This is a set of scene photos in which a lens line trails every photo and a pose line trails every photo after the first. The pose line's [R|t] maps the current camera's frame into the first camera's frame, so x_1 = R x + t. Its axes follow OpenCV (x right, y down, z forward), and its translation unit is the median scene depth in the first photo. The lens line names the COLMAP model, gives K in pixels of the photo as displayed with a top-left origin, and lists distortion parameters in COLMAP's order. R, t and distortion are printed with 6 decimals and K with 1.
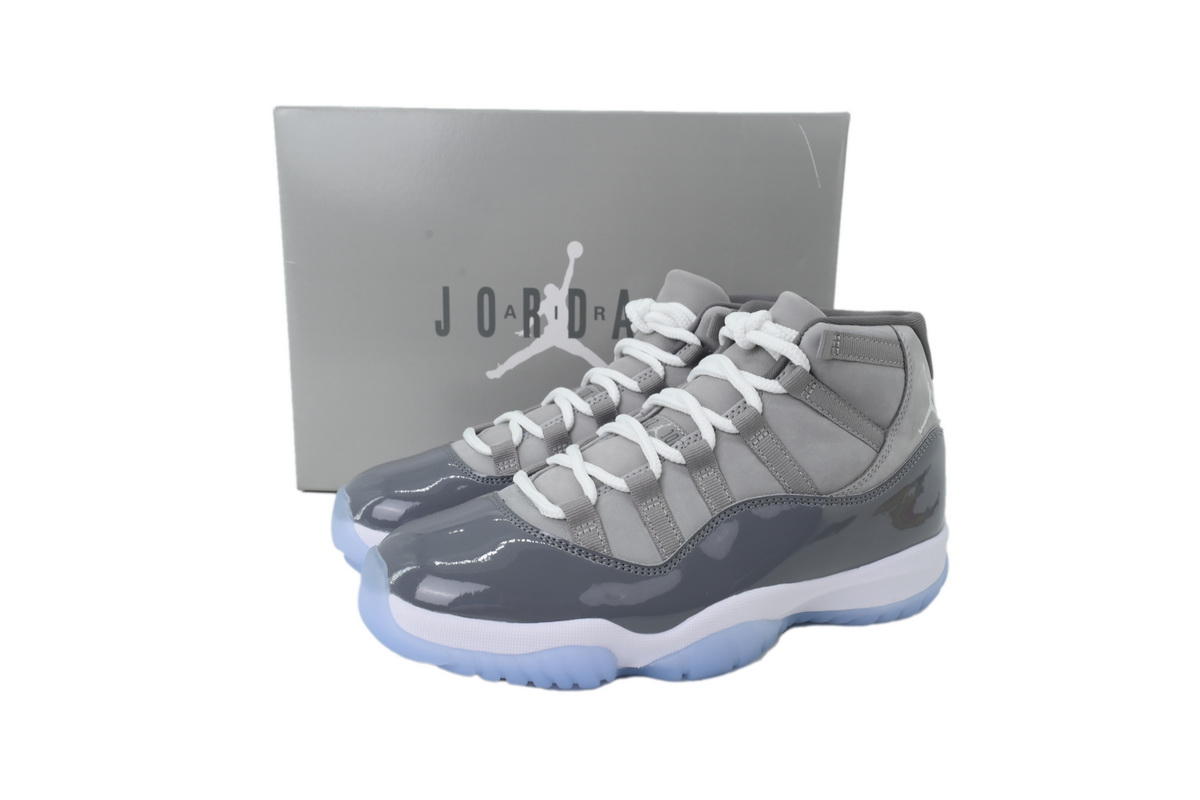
lens RADIAL K [[904.8, 0, 600.0], [0, 904.8, 400.0], [0, 0, 1]] dist [-0.002871, -0.000750]
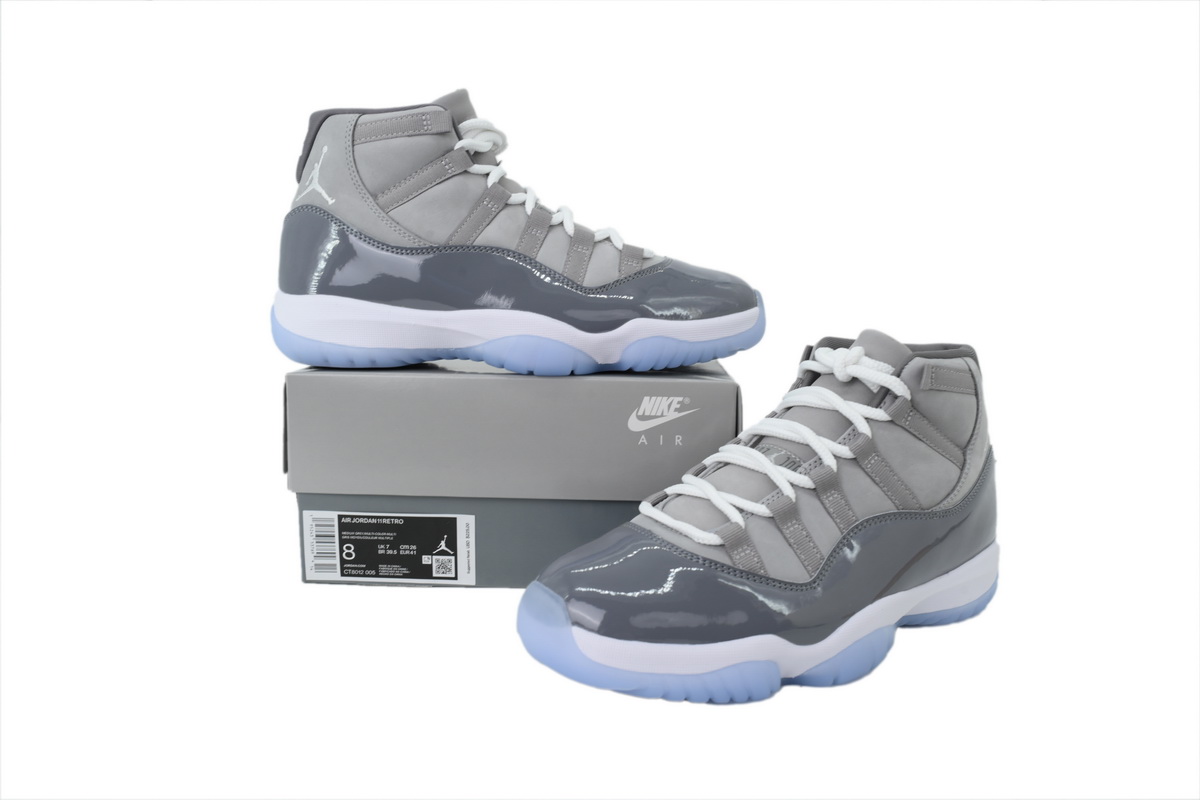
lens RADIAL K [[904.8, 0, 600.0], [0, 904.8, 400.0], [0, 0, 1]] dist [-0.002871, -0.000750]
pose [[0.983389, -0.028277, 0.179292, -0.348895], [0.032314, 0.999285, -0.019635, -0.022751], [-0.178609, 0.025103, 0.983600, -0.035448]]
